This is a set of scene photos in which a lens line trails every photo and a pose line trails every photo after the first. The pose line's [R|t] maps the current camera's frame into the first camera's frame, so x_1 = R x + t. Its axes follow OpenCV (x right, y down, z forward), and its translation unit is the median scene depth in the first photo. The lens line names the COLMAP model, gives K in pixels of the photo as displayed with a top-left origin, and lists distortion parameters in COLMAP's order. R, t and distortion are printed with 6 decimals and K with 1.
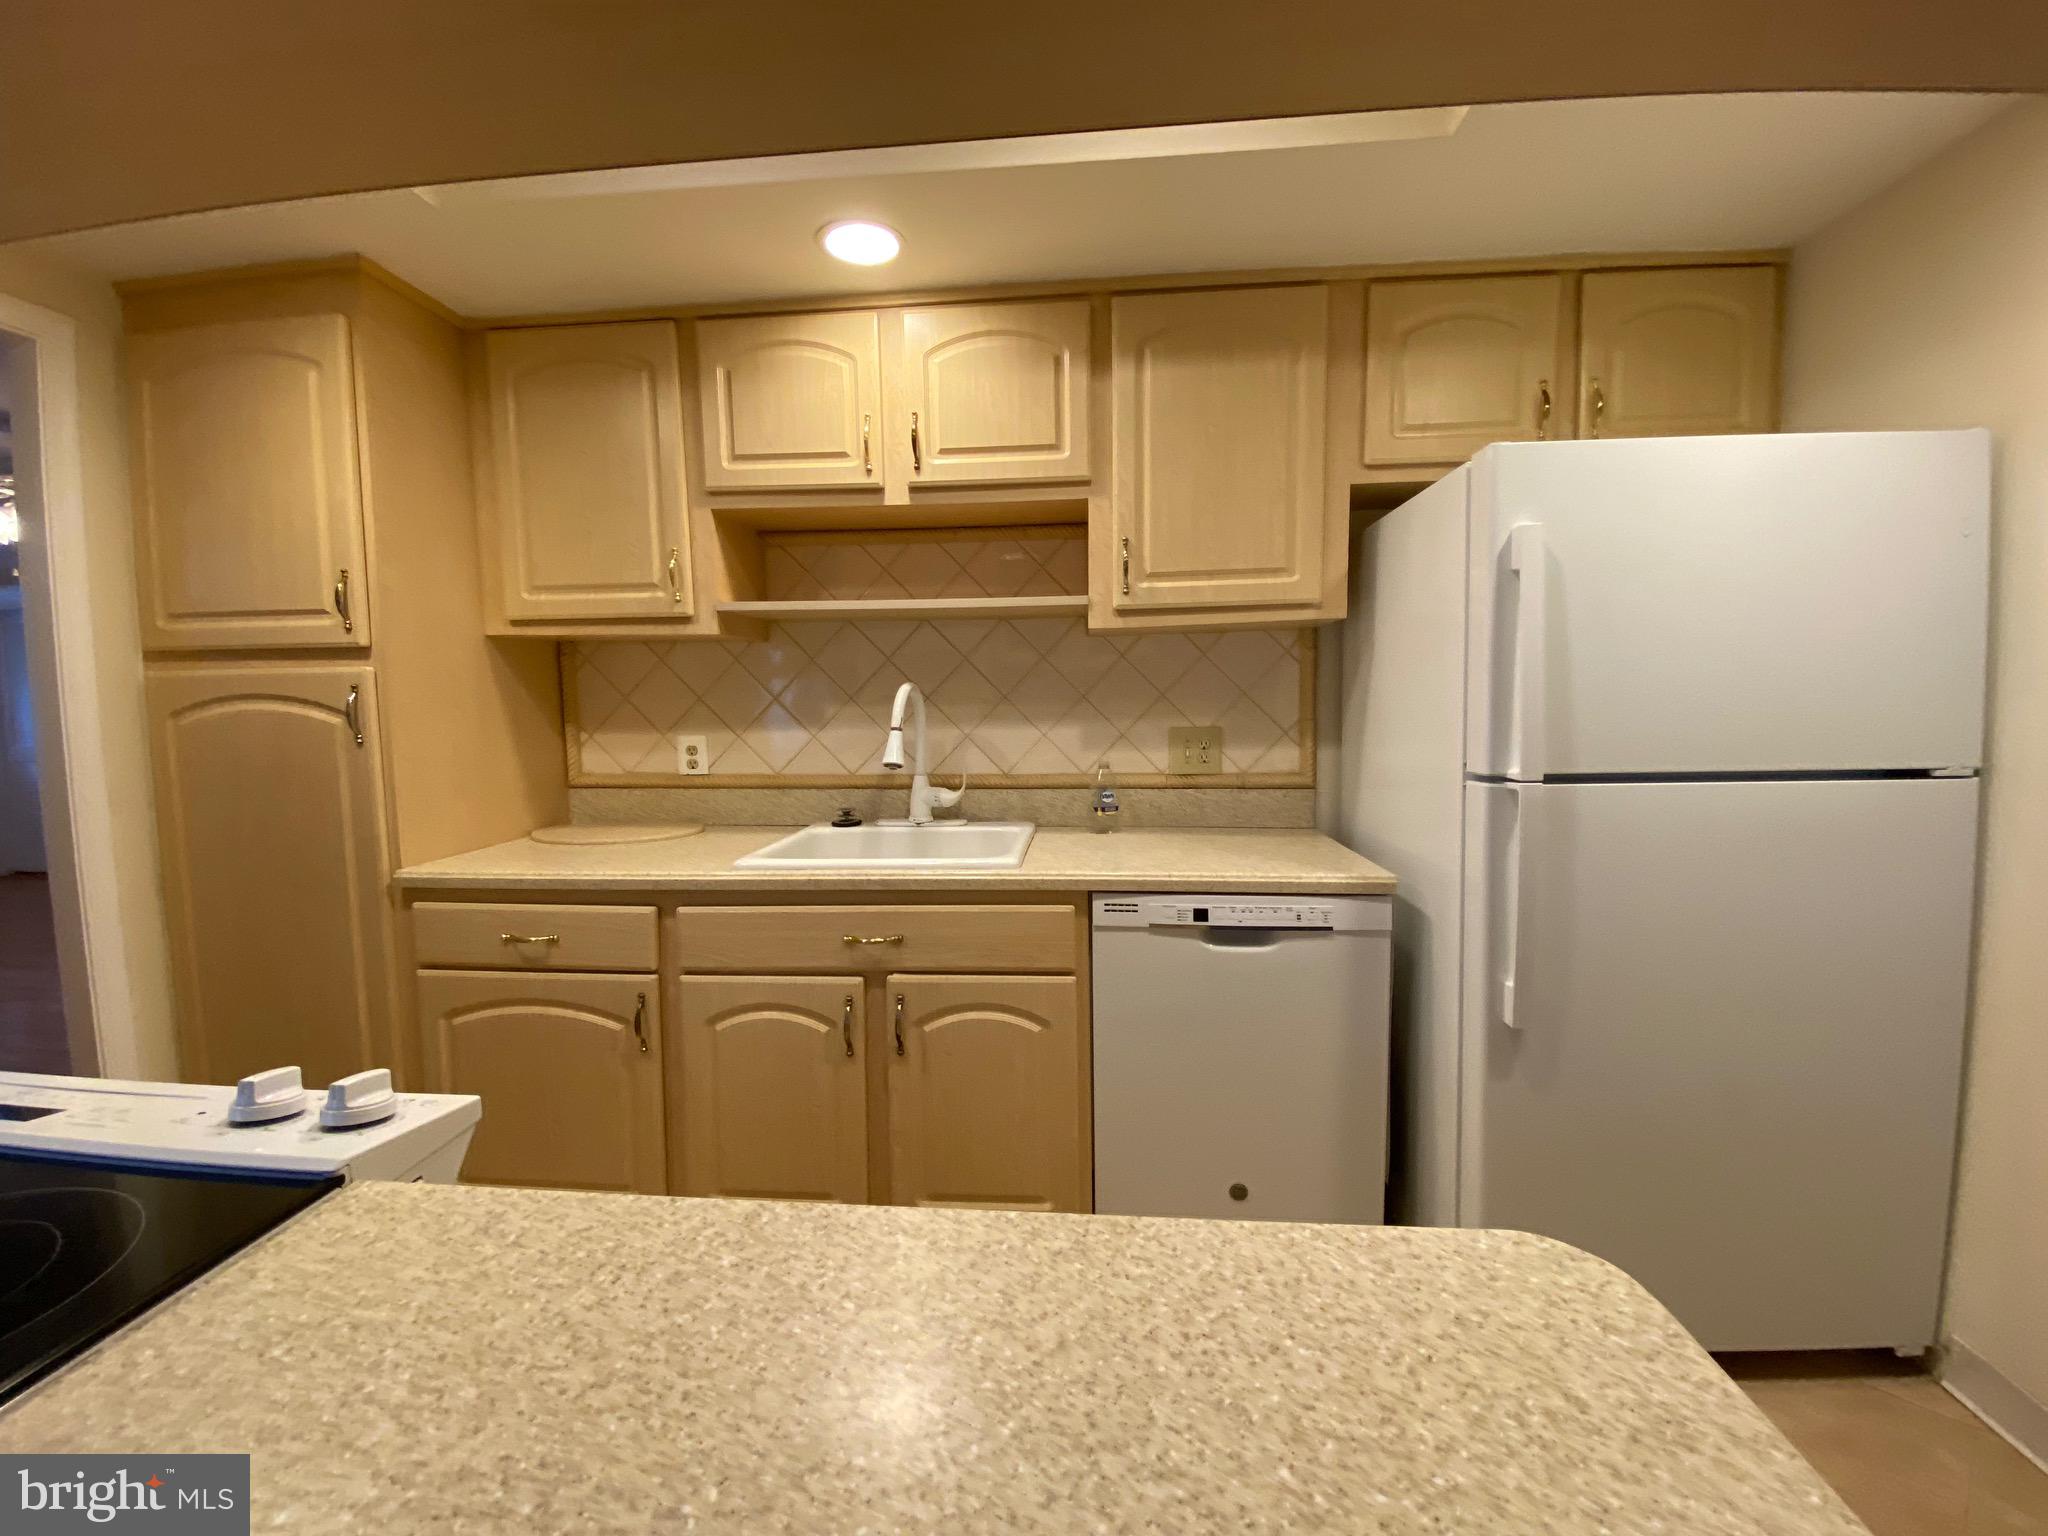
lens RADIAL K [[868.0, 0, 1014.3], [0, 868.0, 765.3], [0, 0, 1]] dist [0.001418, 0.000175]
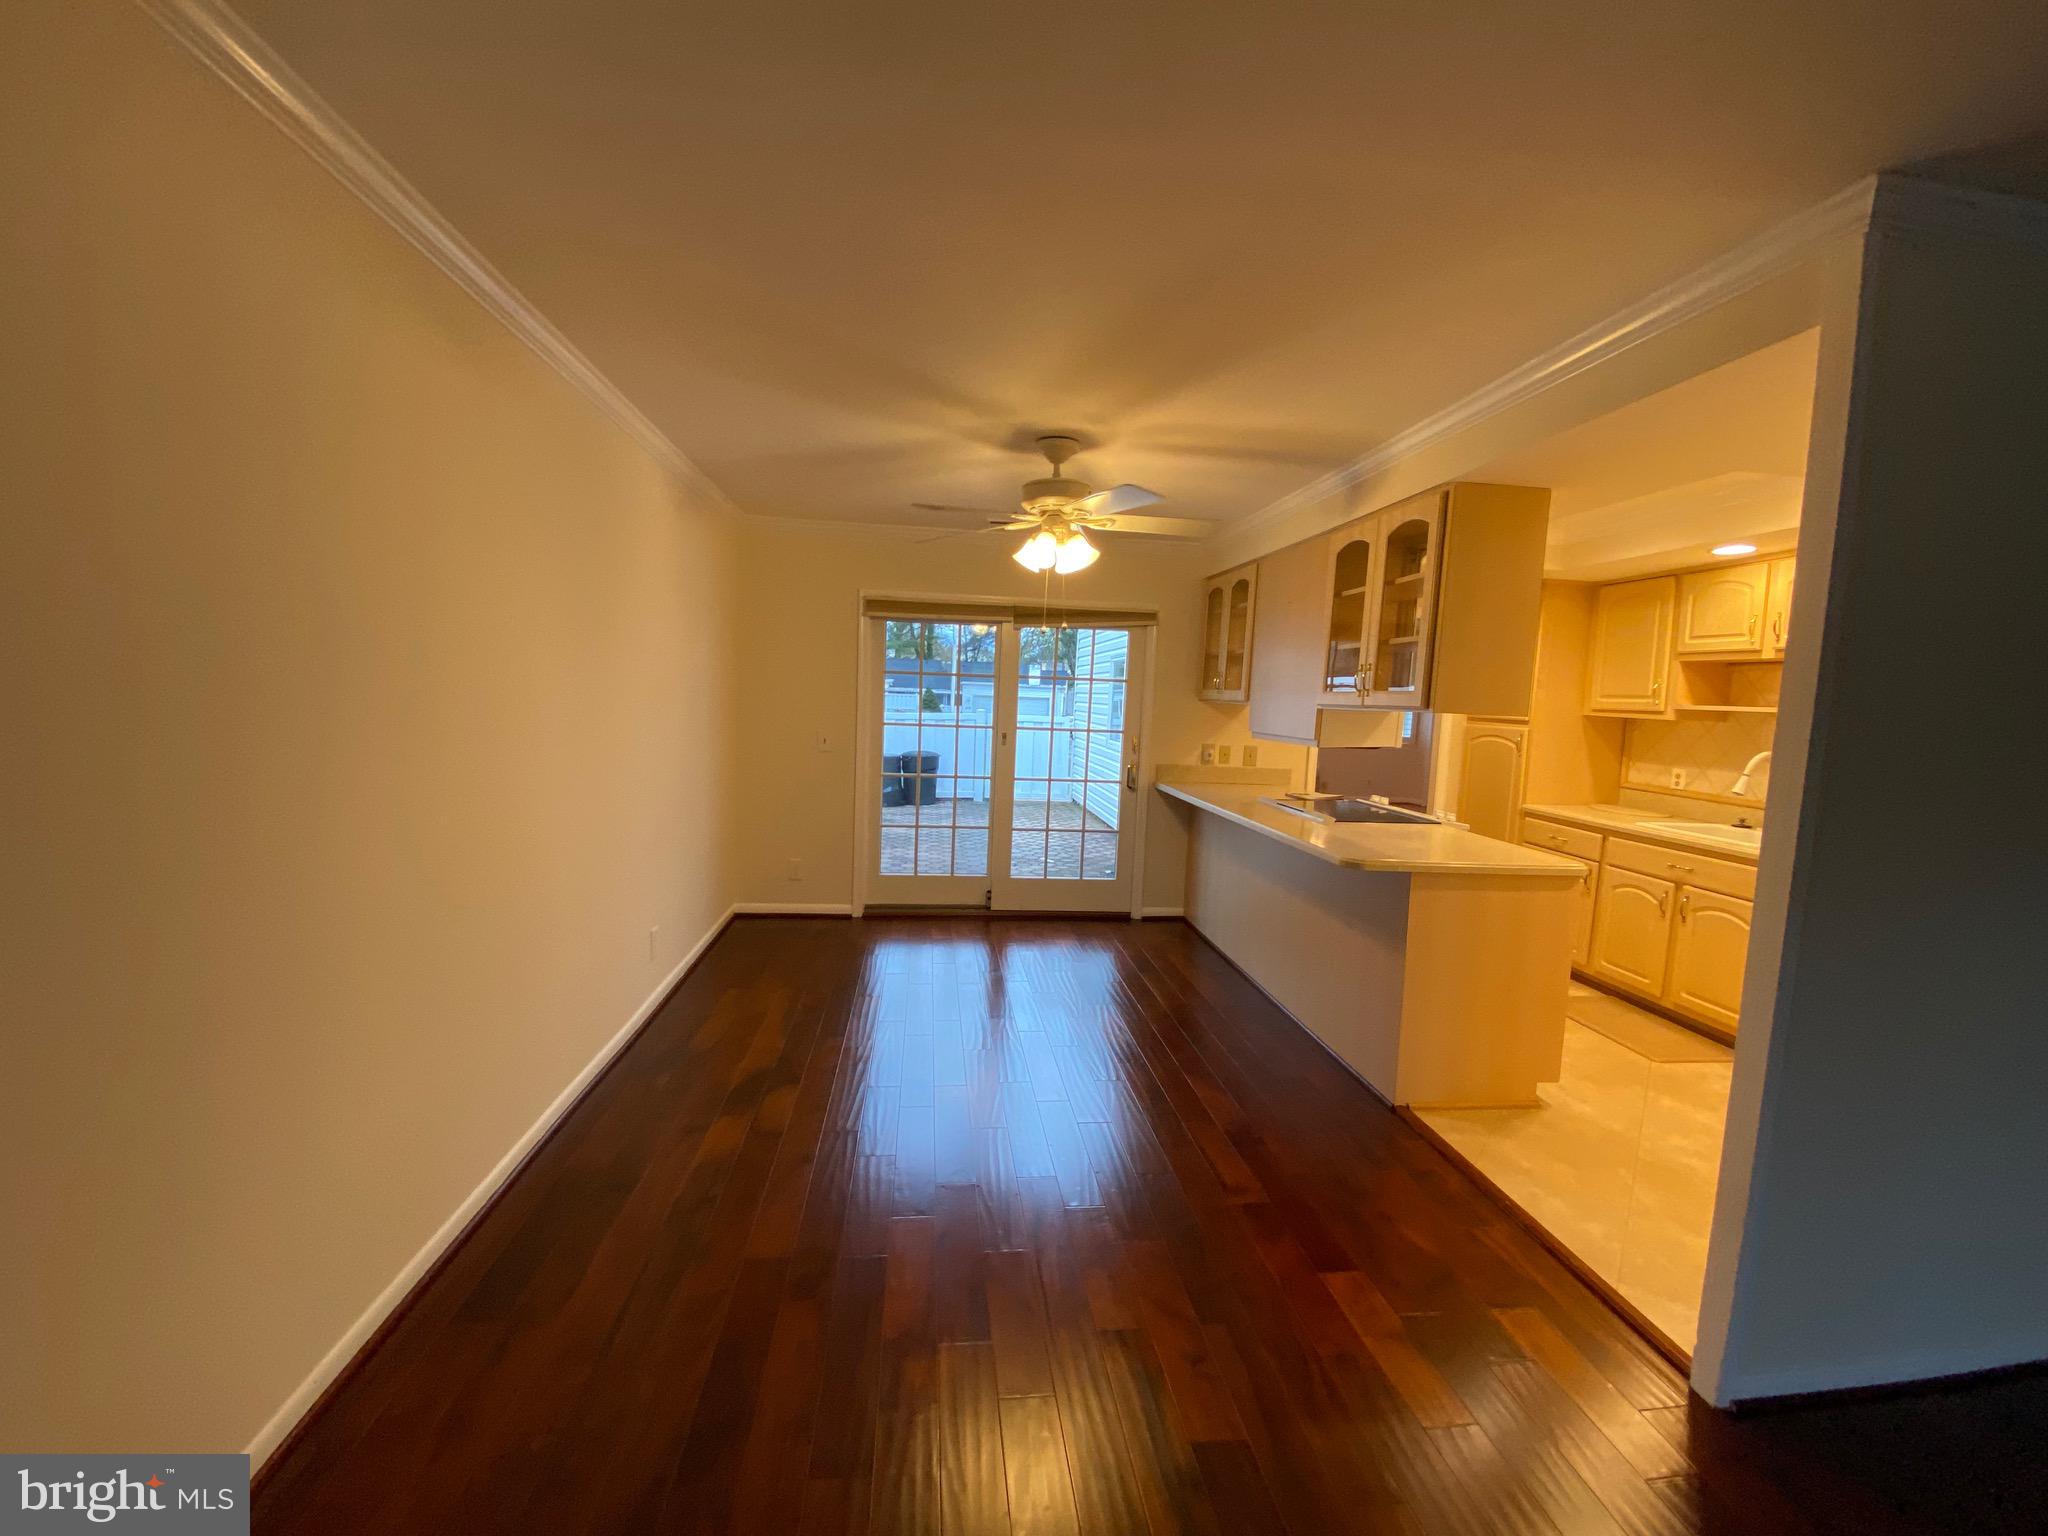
lens RADIAL K [[868.0, 0, 1014.3], [0, 868.0, 765.3], [0, 0, 1]] dist [0.001418, 0.000175]
pose [[0.185549, 0.106562, -0.976840, 1.443774], [-0.124380, 0.988654, 0.084225, -0.023942], [0.974731, 0.105872, 0.196698, -0.961139]]
